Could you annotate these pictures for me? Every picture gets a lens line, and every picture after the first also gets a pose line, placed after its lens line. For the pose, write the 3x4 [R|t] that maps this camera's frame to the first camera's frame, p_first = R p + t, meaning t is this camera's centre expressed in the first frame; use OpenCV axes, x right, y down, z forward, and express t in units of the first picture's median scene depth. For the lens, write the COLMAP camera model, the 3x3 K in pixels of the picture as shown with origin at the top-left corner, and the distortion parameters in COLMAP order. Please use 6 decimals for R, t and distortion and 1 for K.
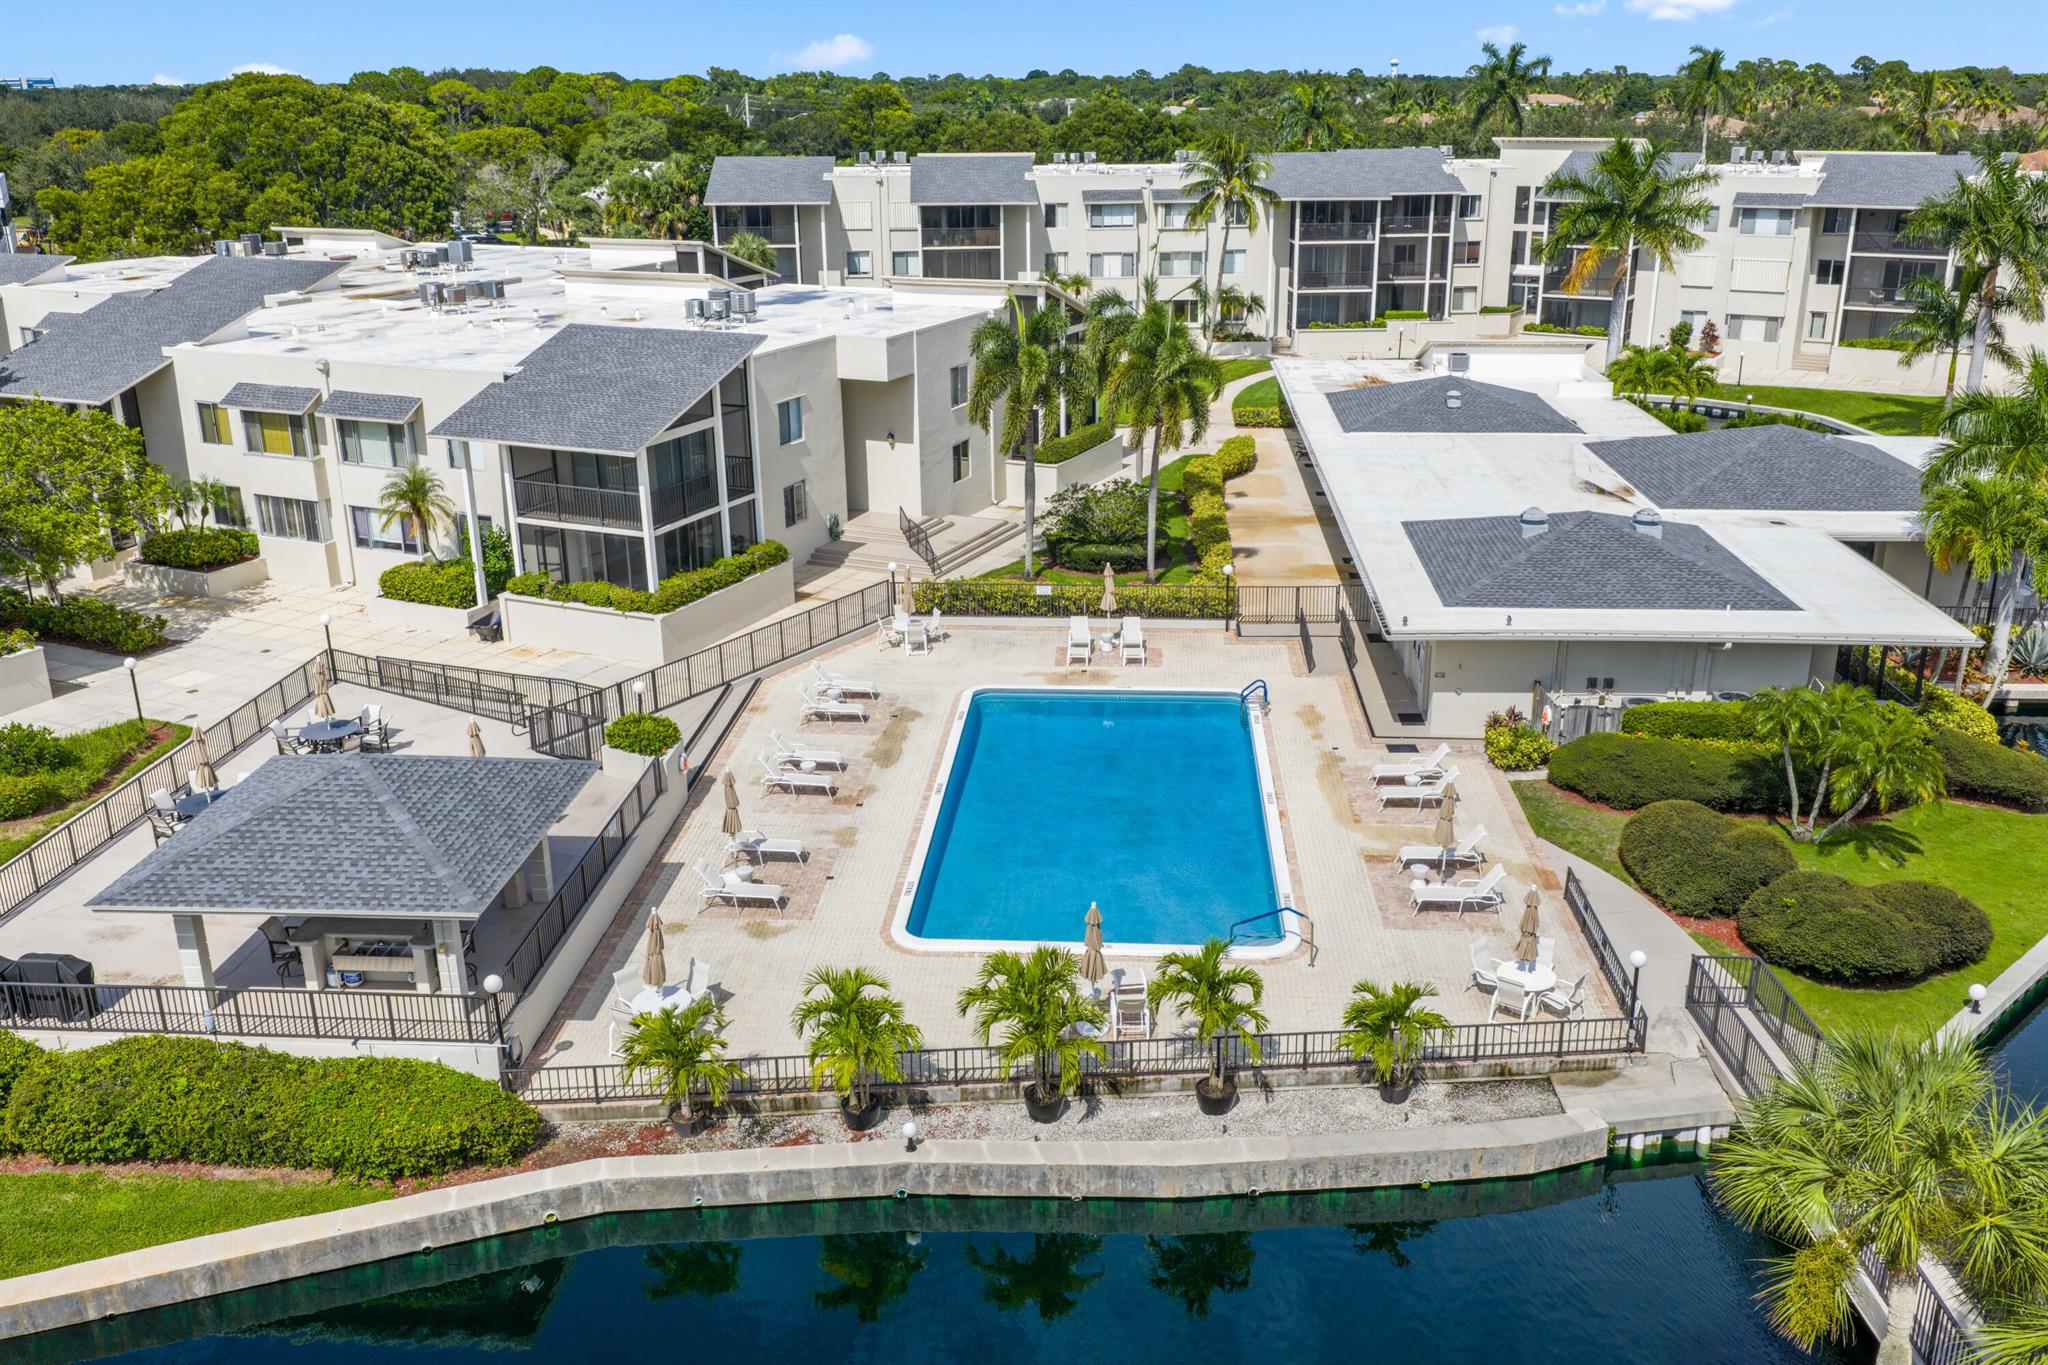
lens RADIAL K [[1706.3, 0, 1031.9], [0, 1706.3, 683.3], [0, 0, 1]] dist [-0.000232, -0.008931]
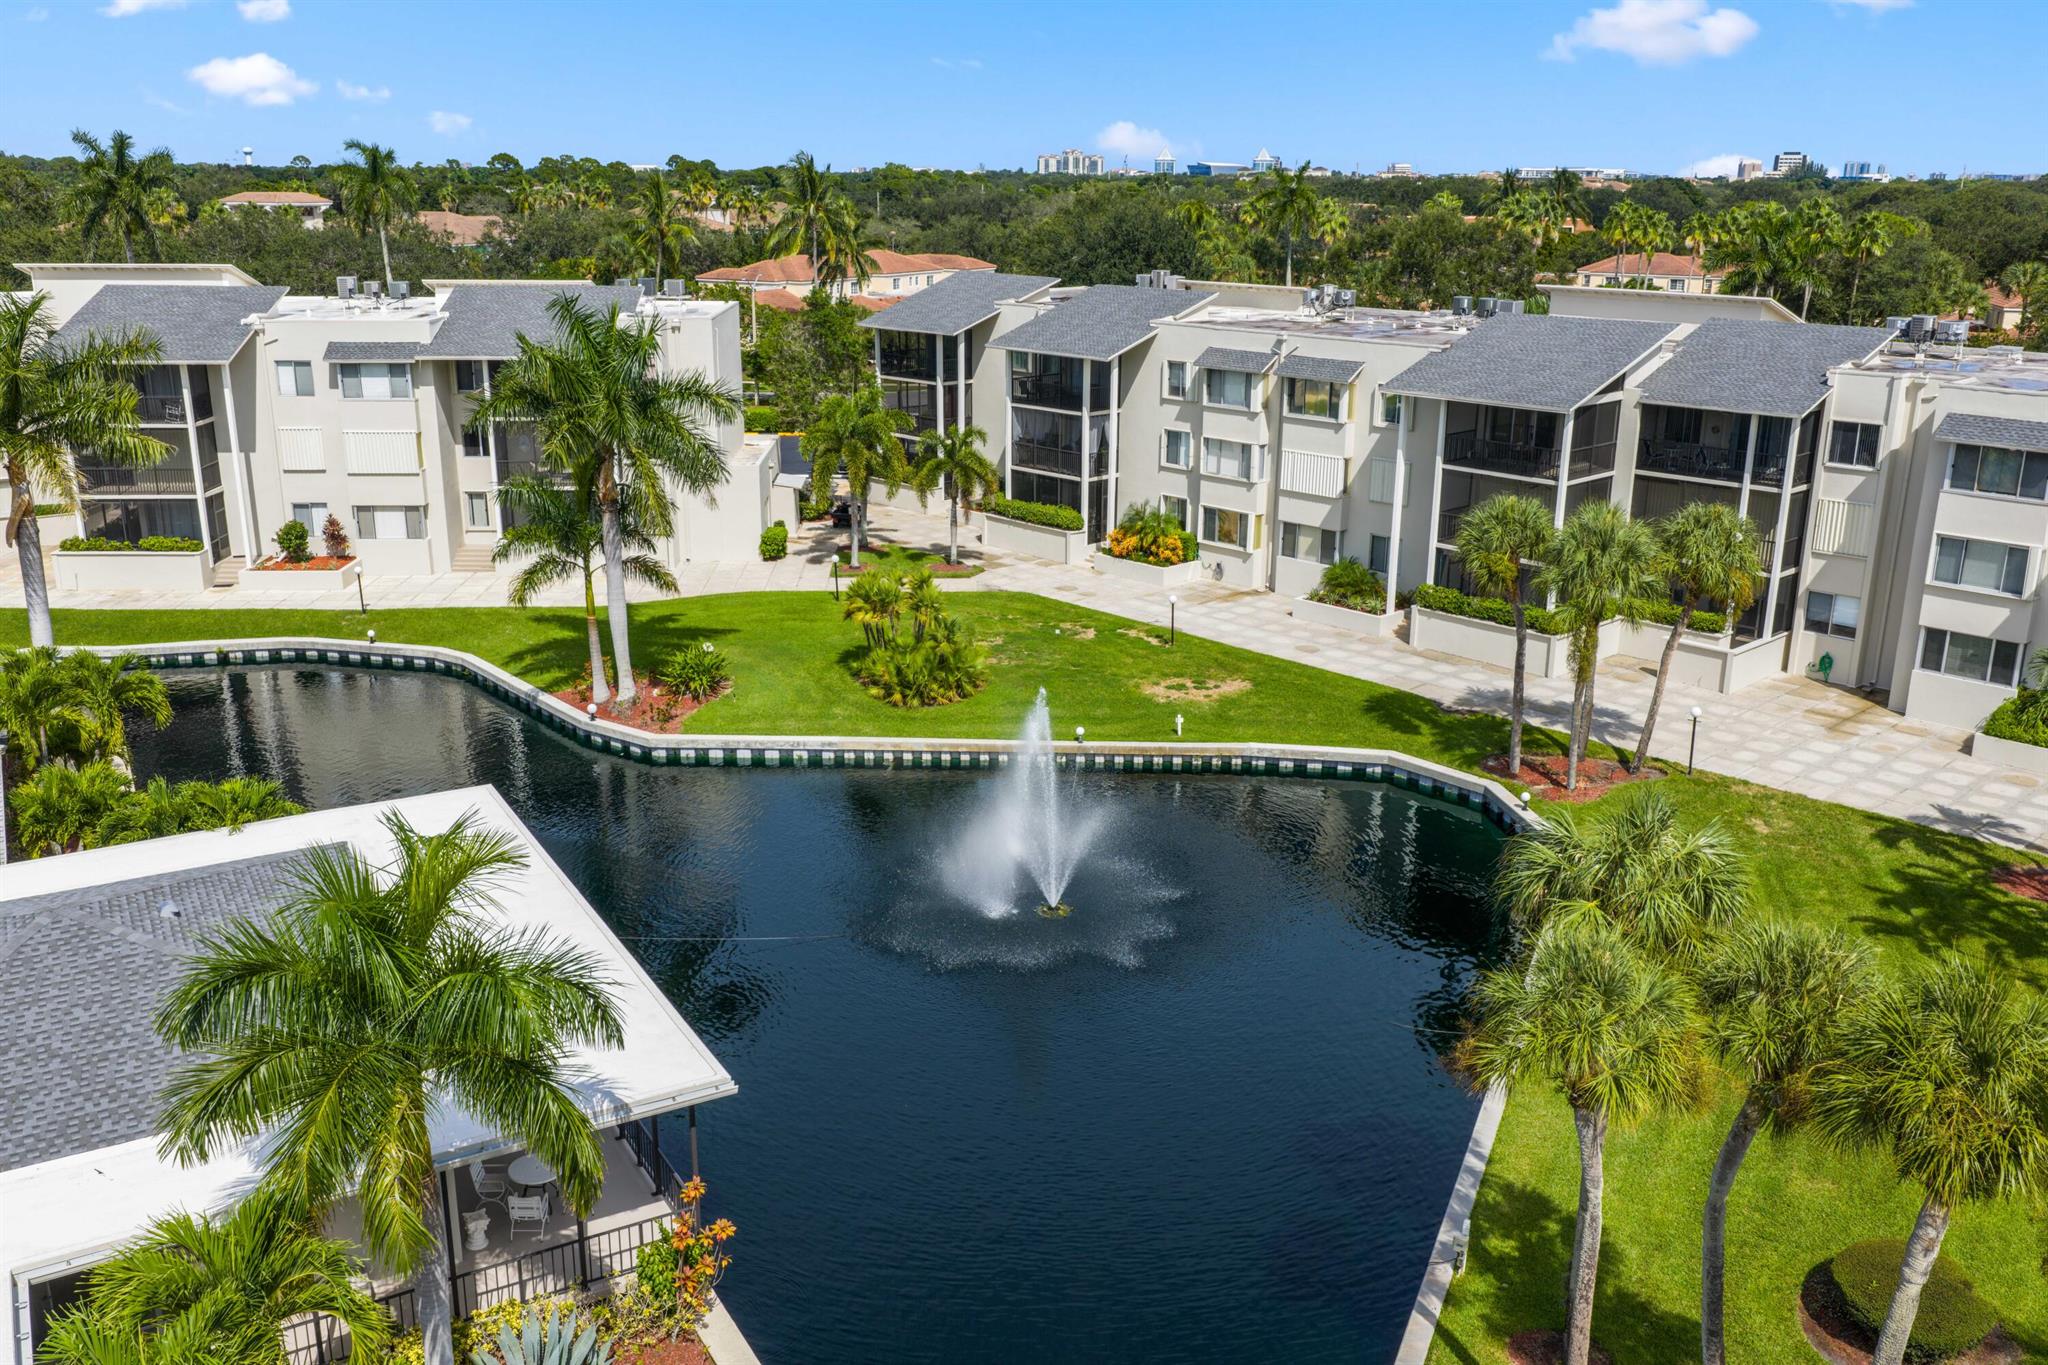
lens RADIAL K [[1706.3, 0, 1020.2], [0, 1706.3, 680.4], [0, 0, 1]] dist [-0.000232, -0.008931]
pose [[0.820993, -0.147268, 0.551618, 0.230924], [0.174910, 0.984581, 0.002532, -0.095822], [-0.543486, 0.094405, 0.834093, 0.247596]]
